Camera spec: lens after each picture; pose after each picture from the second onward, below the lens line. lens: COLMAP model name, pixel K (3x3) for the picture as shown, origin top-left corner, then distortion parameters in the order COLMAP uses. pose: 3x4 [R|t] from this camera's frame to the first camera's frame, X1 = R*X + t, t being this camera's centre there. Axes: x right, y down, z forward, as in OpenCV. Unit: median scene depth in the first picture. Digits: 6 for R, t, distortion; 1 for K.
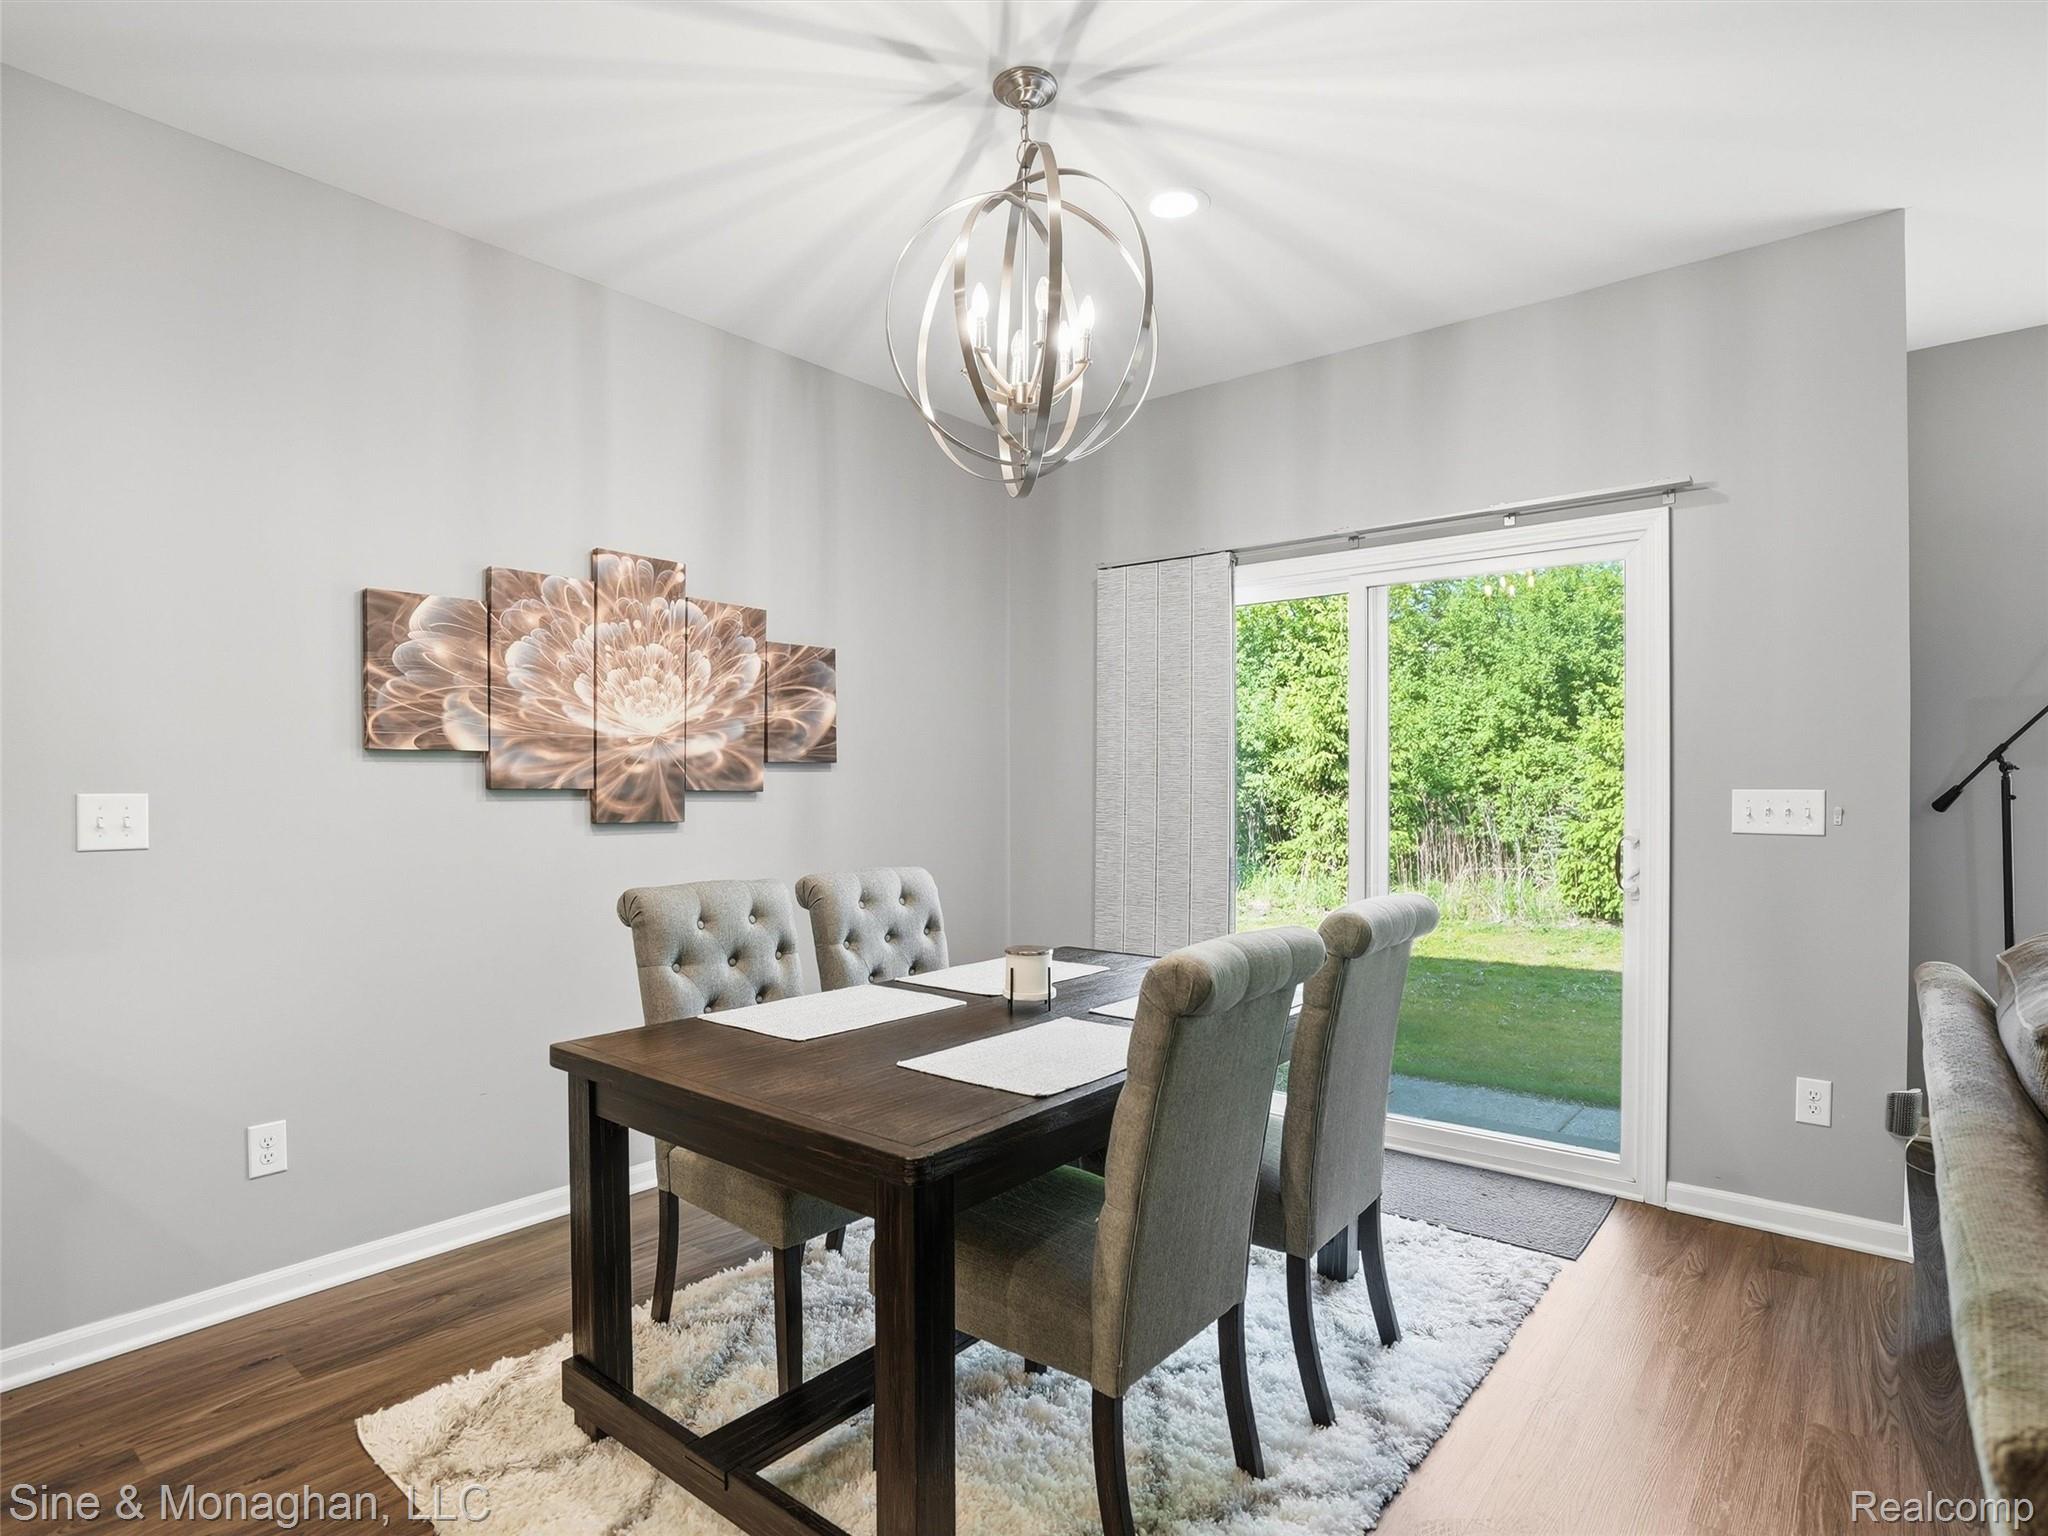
lens RADIAL K [[1103.7, 0, 1007.4], [0, 1103.7, 782.5], [0, 0, 1]] dist [-0.053606, 0.020654]
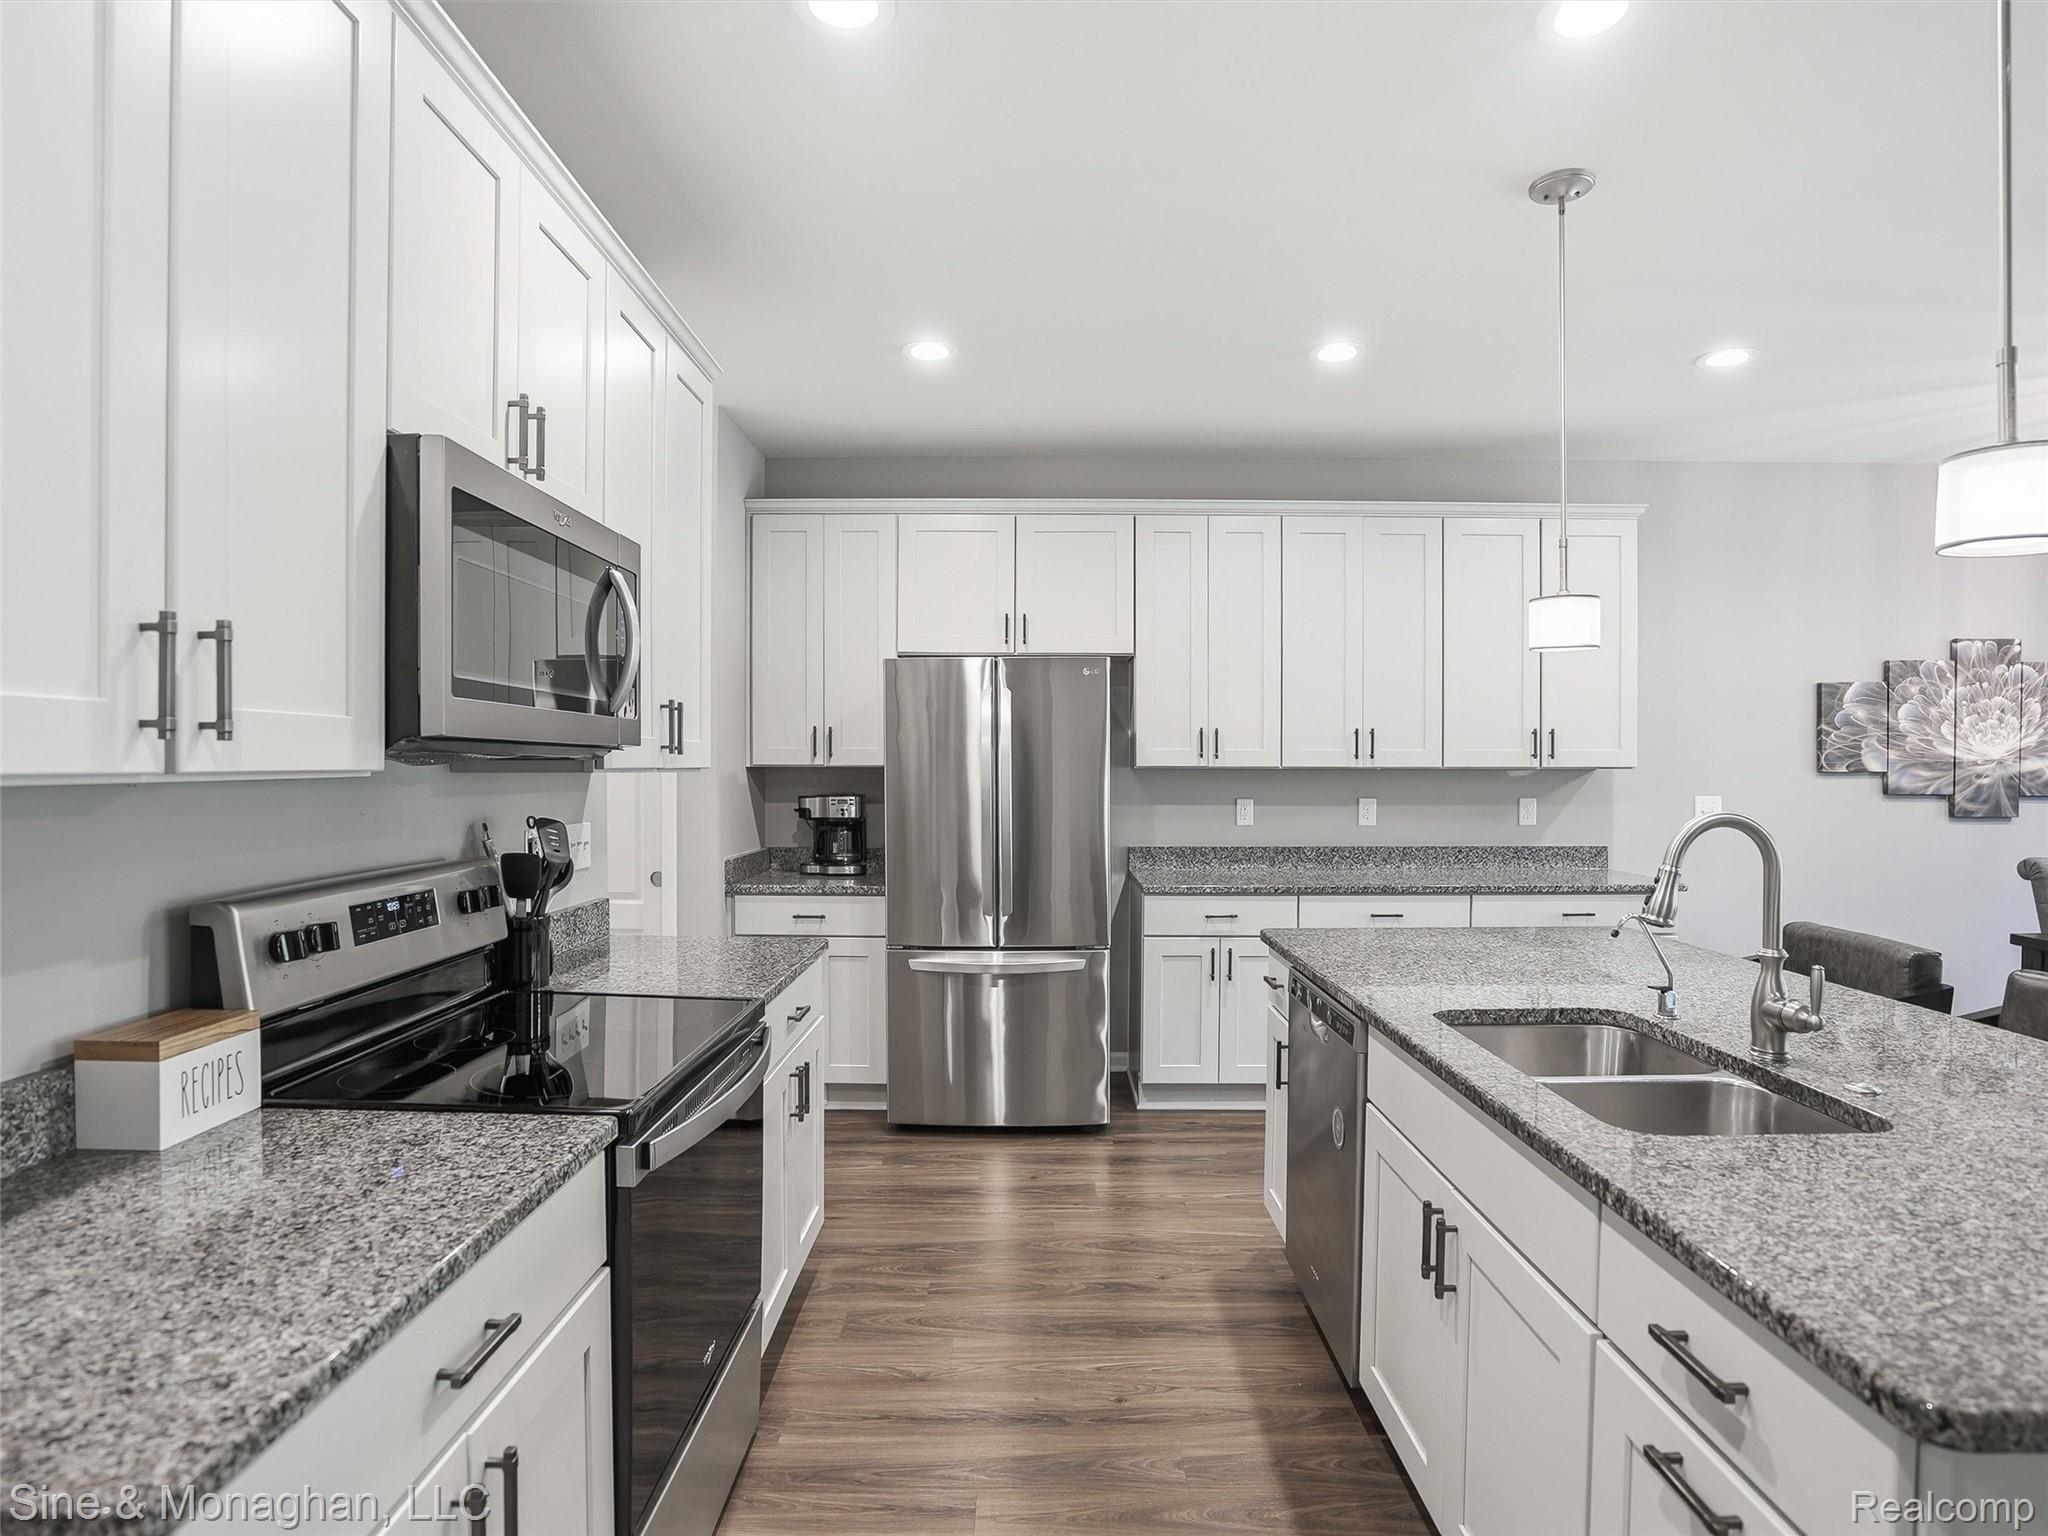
lens RADIAL K [[1103.7, 0, 1032.9], [0, 1103.7, 790.7], [0, 0, 1]] dist [-0.053606, 0.020654]
pose [[0.637502, 0.018339, -0.770230, -0.035184], [0.003110, 0.999647, 0.026375, -0.042615], [0.770442, -0.019209, 0.637220, -0.970119]]
